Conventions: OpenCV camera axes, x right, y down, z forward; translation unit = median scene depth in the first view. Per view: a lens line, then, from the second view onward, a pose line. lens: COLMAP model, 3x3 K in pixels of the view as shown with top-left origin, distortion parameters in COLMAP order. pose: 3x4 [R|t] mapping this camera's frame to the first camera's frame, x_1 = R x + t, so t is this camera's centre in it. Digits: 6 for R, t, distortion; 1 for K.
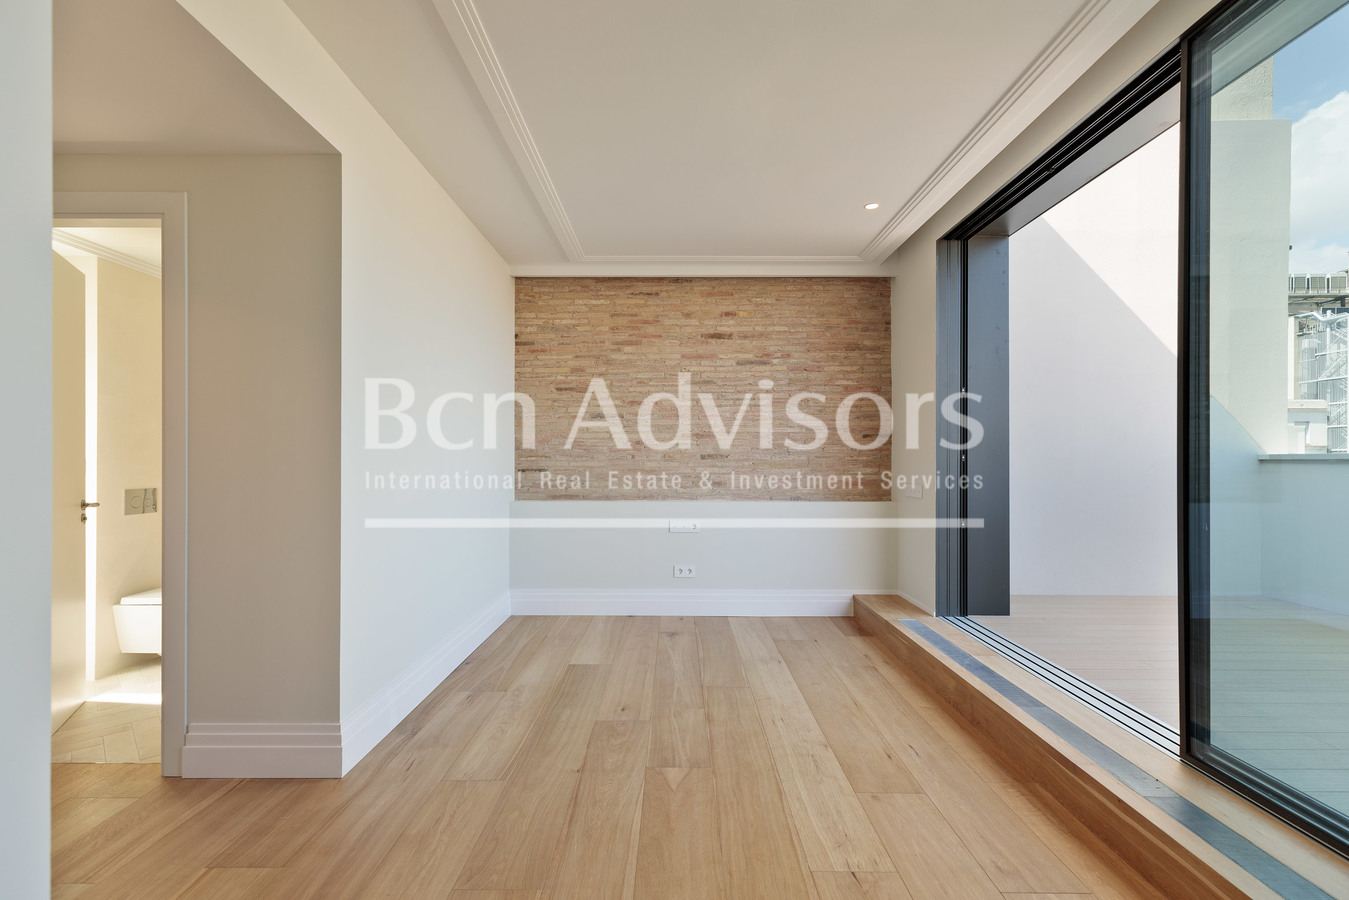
lens RADIAL K [[618.1, 0, 683.6], [0, 618.1, 457.0], [0, 0, 1]] dist [0.019889, -0.000196]
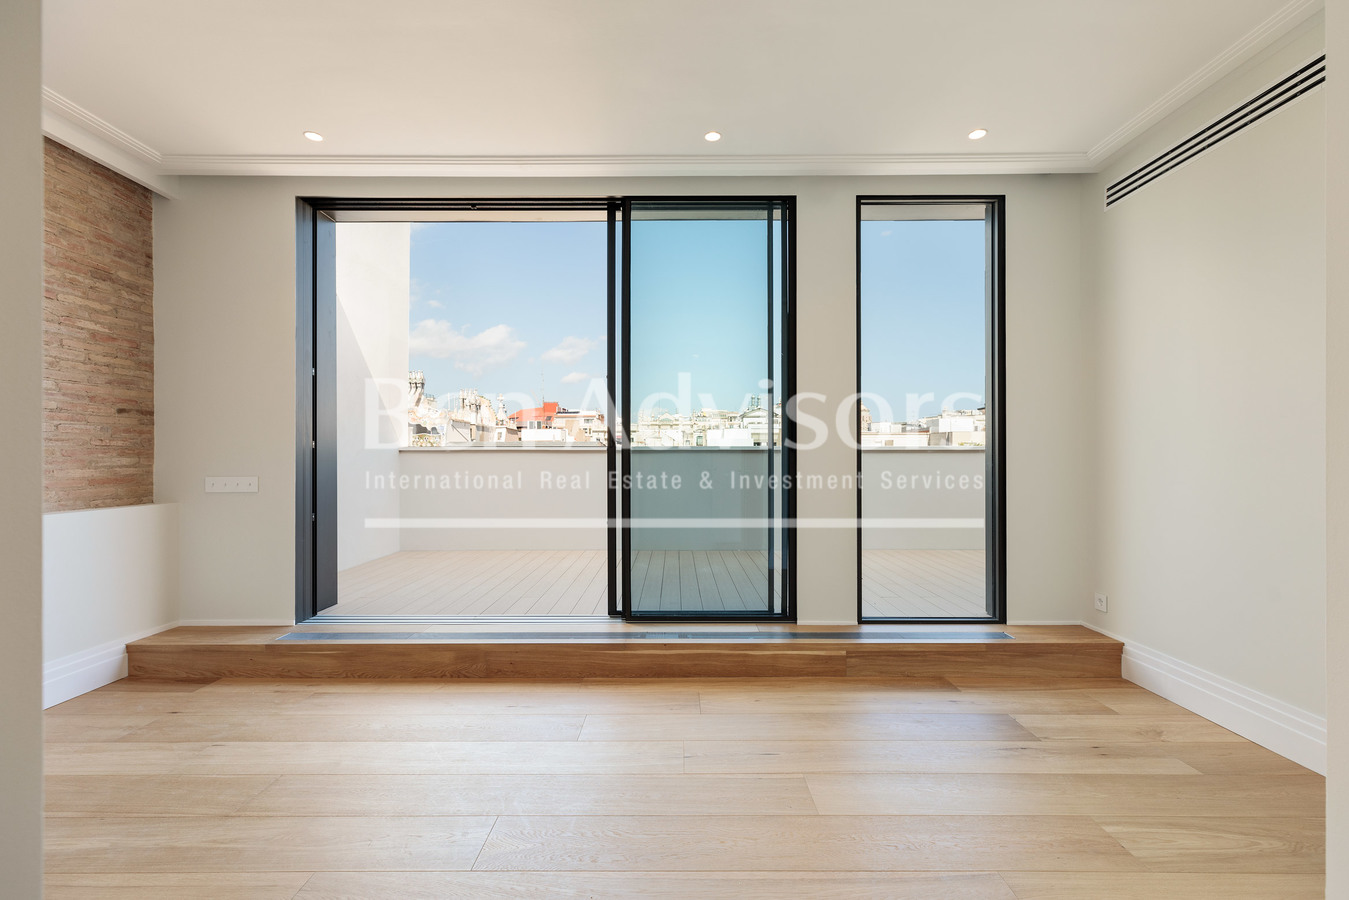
lens RADIAL K [[618.1, 0, 665.6], [0, 618.1, 455.2], [0, 0, 1]] dist [0.019889, -0.000196]
pose [[0.015311, 0.005332, 0.999869, -0.388403], [-0.001986, 0.999984, -0.005302, 0.017599], [-0.999881, -0.001904, 0.015321, 0.387163]]
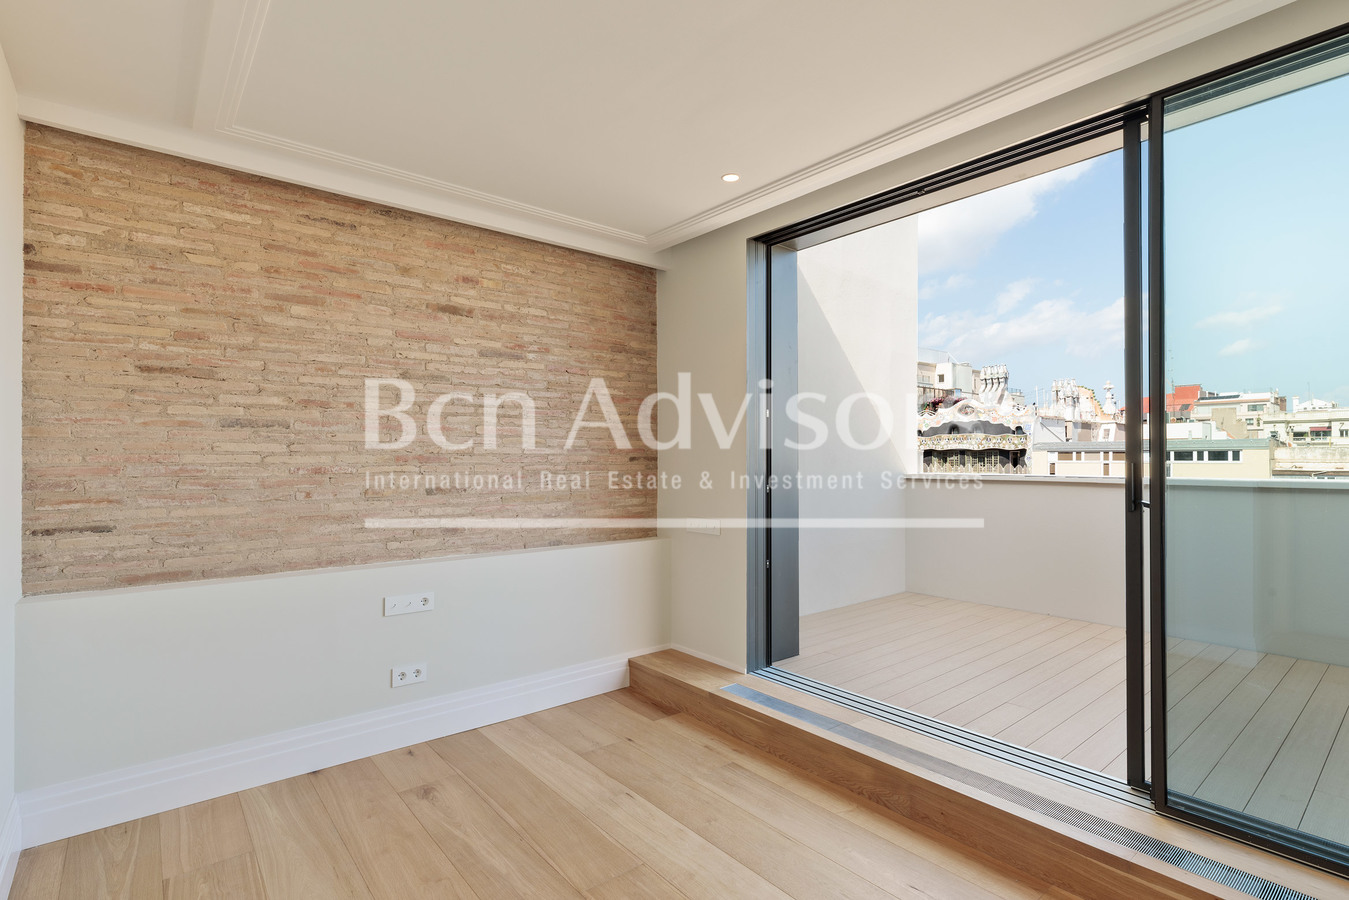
lens RADIAL K [[646.4, 0, 672.9], [0, 646.4, 454.0], [0, 0, 1]] dist [0.003032, -0.000819]
pose [[0.772277, 0.002280, 0.635282, -0.204636], [-0.001500, 0.999997, -0.001765, -0.038820], [-0.635284, 0.000410, 0.772278, 0.308737]]
